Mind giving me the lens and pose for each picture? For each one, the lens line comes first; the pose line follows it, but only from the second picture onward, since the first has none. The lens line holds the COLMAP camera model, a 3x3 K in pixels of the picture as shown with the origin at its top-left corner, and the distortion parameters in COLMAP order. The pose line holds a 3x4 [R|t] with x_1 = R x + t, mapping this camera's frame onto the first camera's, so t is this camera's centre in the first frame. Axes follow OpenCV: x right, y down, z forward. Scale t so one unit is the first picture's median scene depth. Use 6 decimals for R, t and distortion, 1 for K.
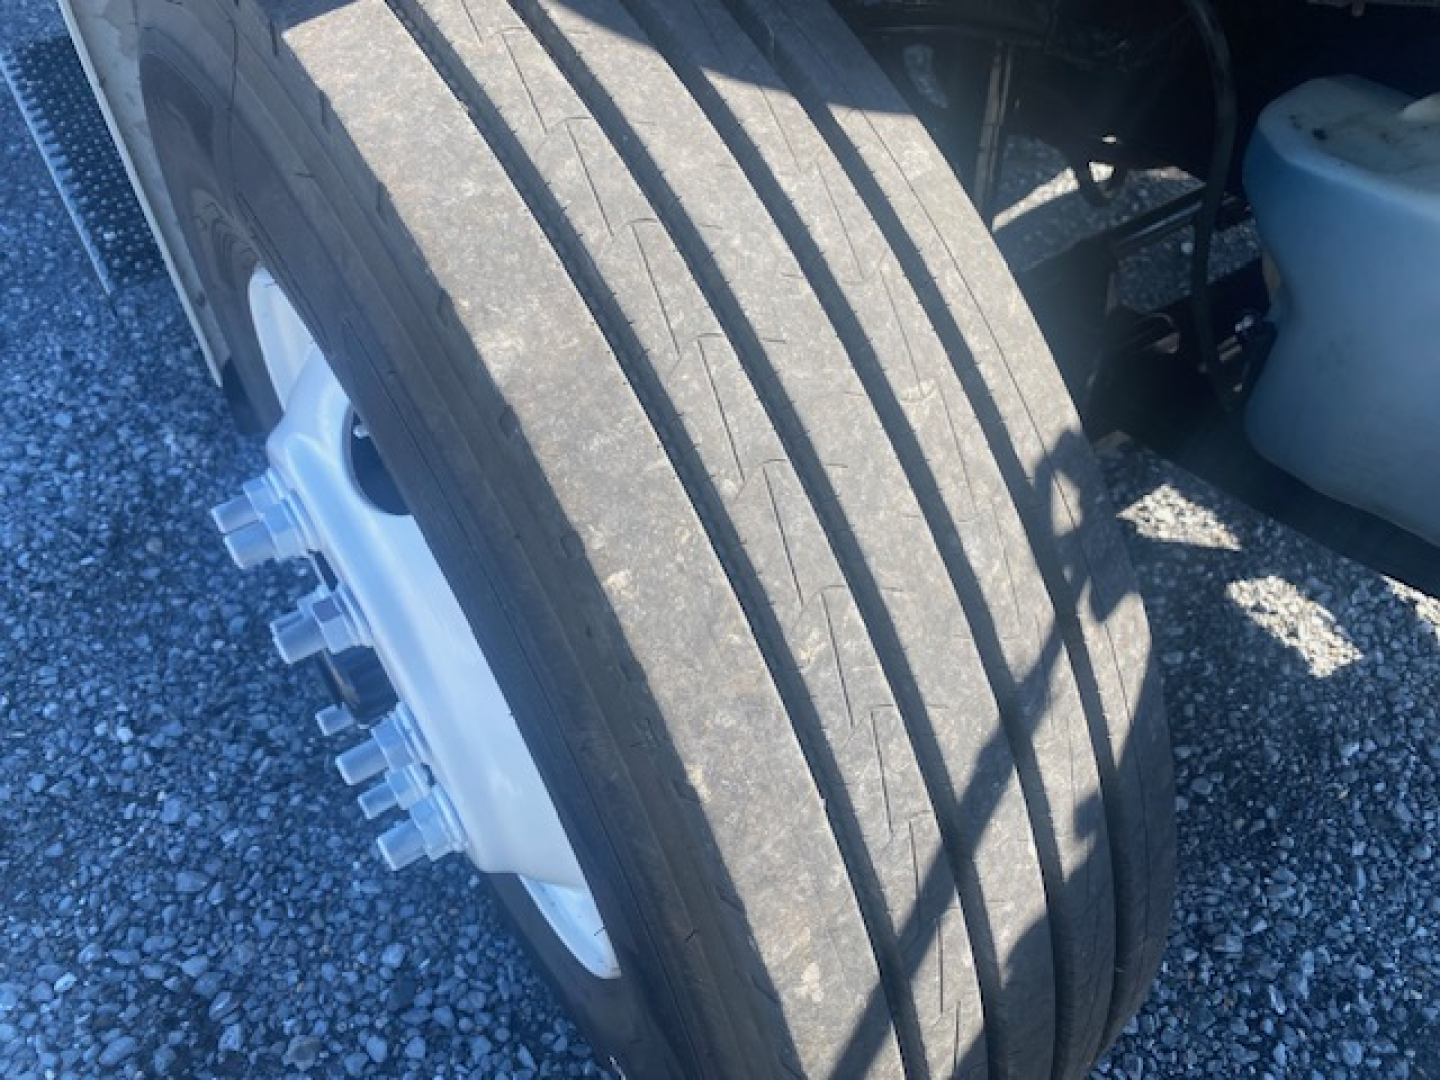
lens RADIAL K [[1109.5, 0, 722.8], [0, 1109.5, 536.6], [0, 0, 1]] dist [-0.006262, -0.002570]
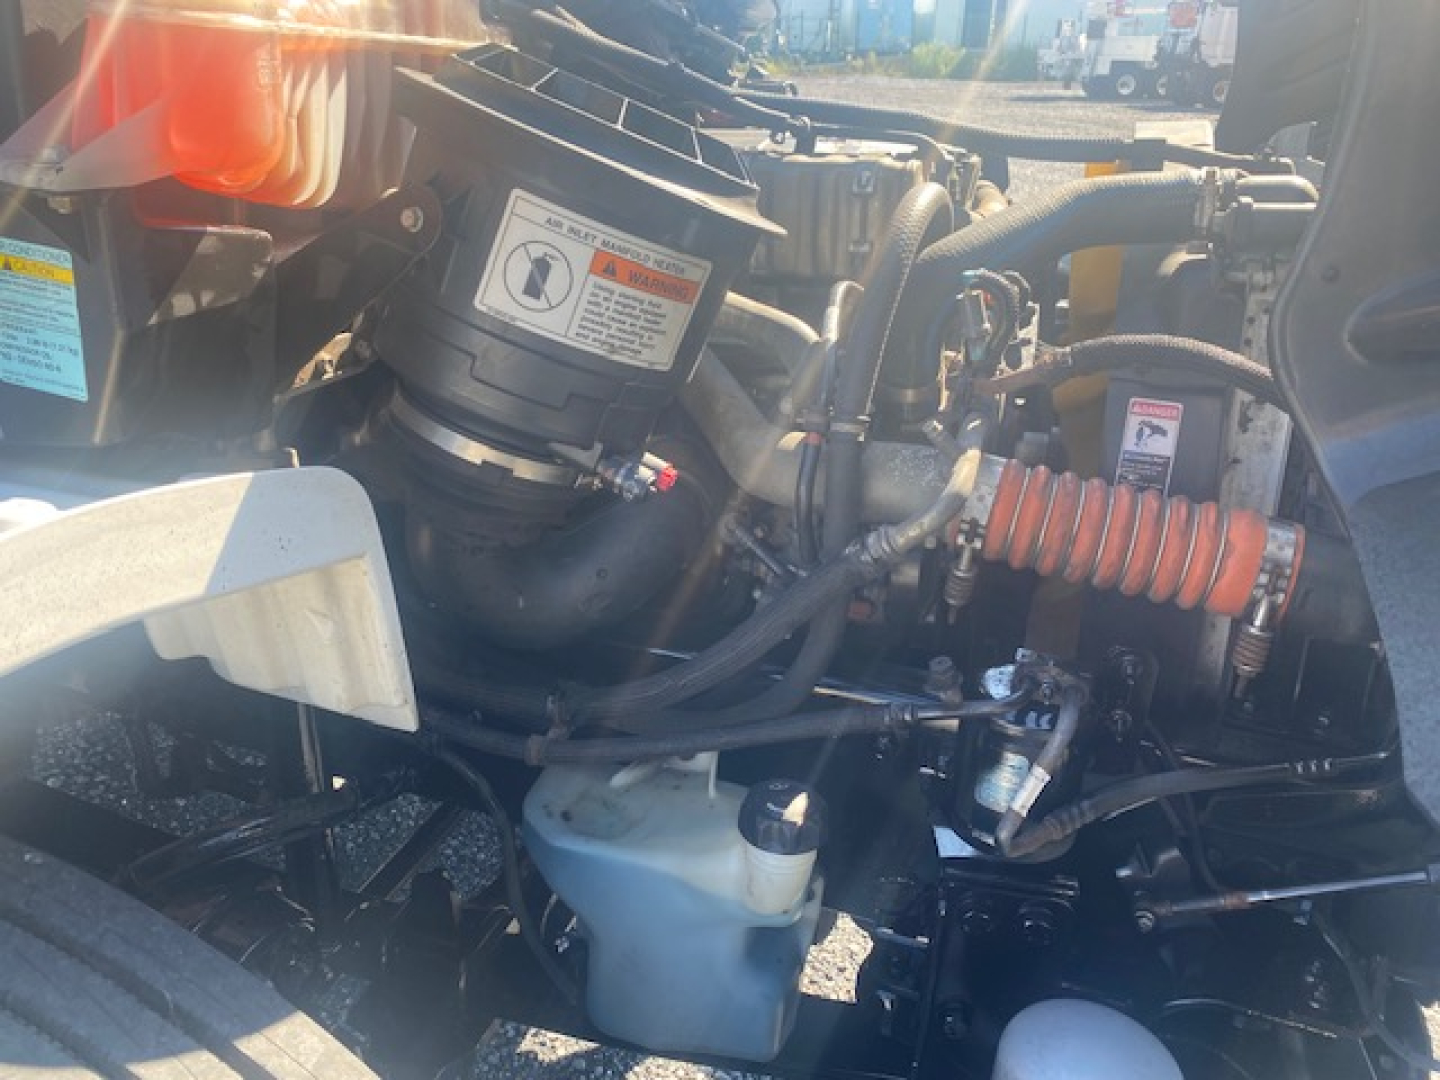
lens RADIAL K [[1109.5, 0, 722.8], [0, 1109.5, 536.6], [0, 0, 1]] dist [-0.006262, -0.002570]
pose [[0.799497, -0.164329, 0.577755, -0.062891], [0.378366, 0.884817, -0.271917, -0.218207], [-0.466524, 0.436000, 0.769584, -0.346103]]
